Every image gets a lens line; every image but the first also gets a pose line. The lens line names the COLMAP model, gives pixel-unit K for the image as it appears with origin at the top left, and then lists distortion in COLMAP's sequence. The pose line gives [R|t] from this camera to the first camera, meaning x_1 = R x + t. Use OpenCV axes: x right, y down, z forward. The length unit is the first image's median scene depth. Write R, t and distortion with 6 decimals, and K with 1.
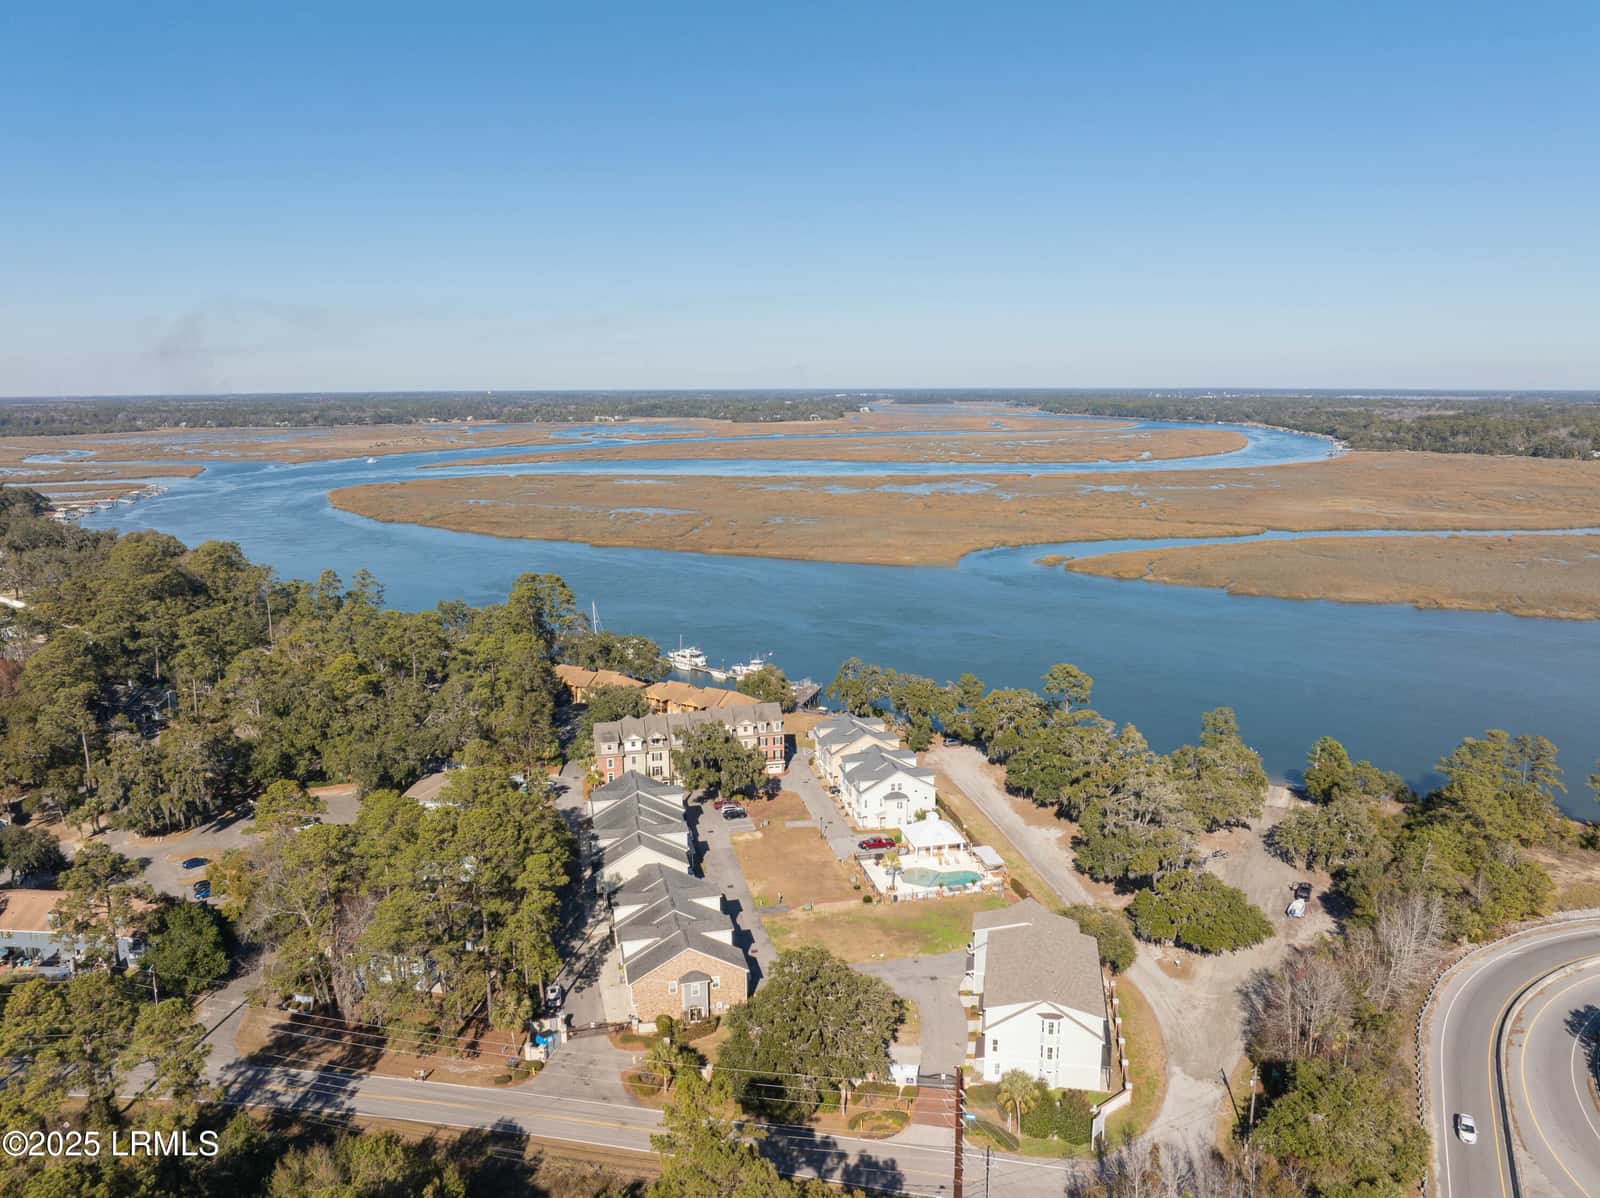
lens RADIAL K [[1117.7, 0, 800.0], [0, 1117.7, 599.0], [0, 0, 1]] dist [-0.030773, -0.008374]
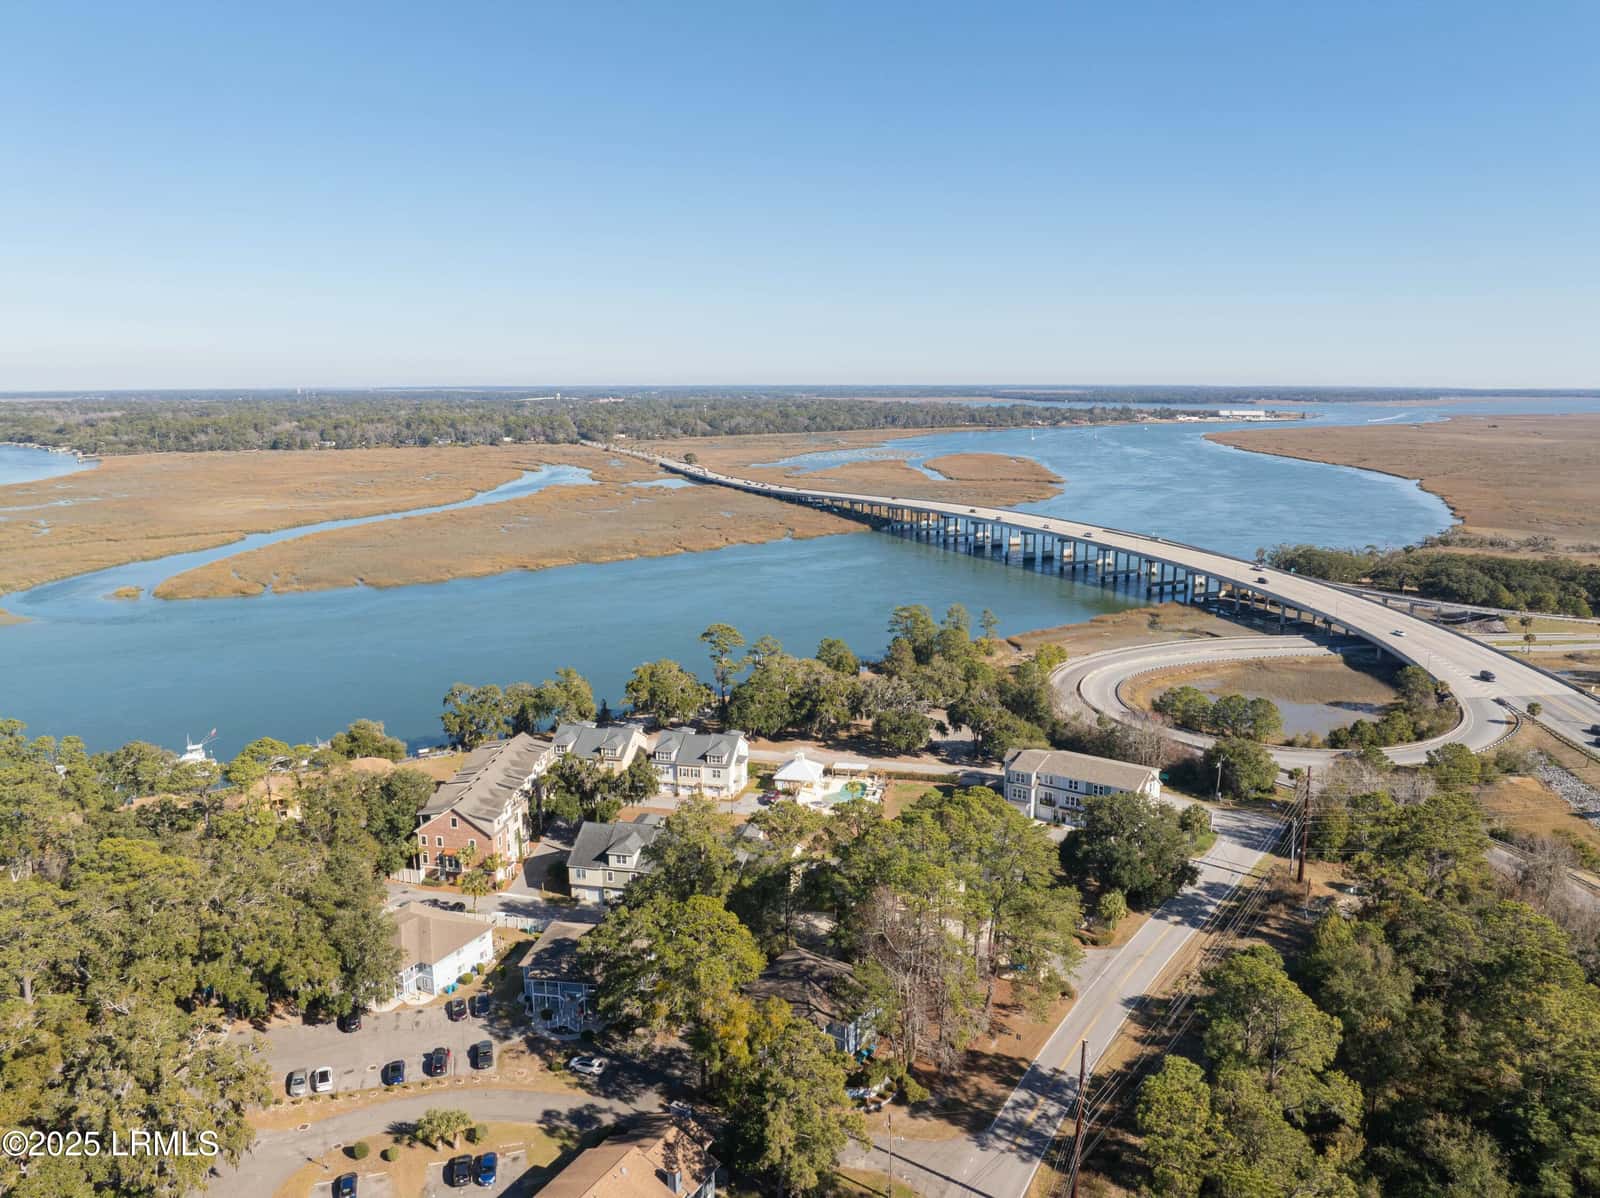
lens RADIAL K [[1117.7, 0, 800.0], [0, 1117.7, 599.0], [0, 0, 1]] dist [-0.030773, -0.008374]
pose [[0.417067, -0.170839, 0.892675, -0.382135], [0.171230, 0.979357, 0.107428, -0.039415], [-0.892600, 0.108048, 0.437710, 0.200243]]
